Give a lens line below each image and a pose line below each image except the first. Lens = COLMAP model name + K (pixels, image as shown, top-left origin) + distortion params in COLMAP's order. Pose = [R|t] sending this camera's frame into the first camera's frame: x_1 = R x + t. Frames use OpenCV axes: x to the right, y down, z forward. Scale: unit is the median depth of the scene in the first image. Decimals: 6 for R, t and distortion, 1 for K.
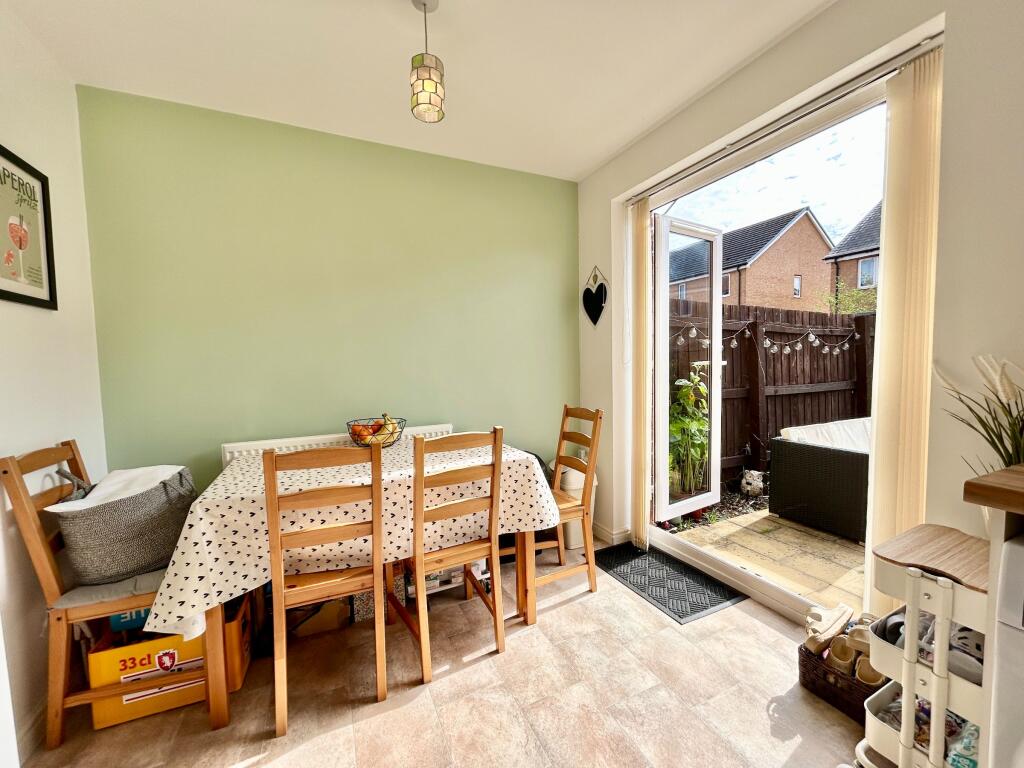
lens RADIAL K [[411.3, 0, 513.3], [0, 411.3, 386.4], [0, 0, 1]] dist [-0.000207, 0.000271]
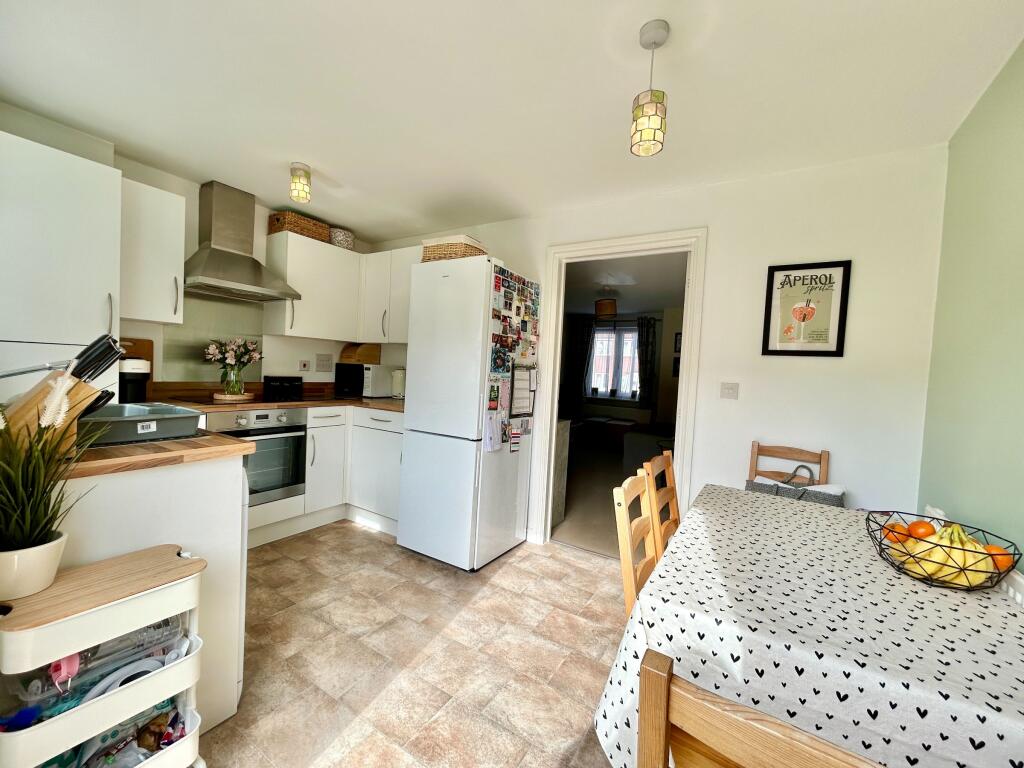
lens RADIAL K [[411.3, 0, 513.3], [0, 411.3, 386.4], [0, 0, 1]] dist [-0.000207, 0.000271]
pose [[-0.839429, -0.003588, -0.543457, 0.567234], [-0.069369, 0.992506, 0.100596, -0.154272], [0.539024, 0.122142, -0.833388, 1.614882]]
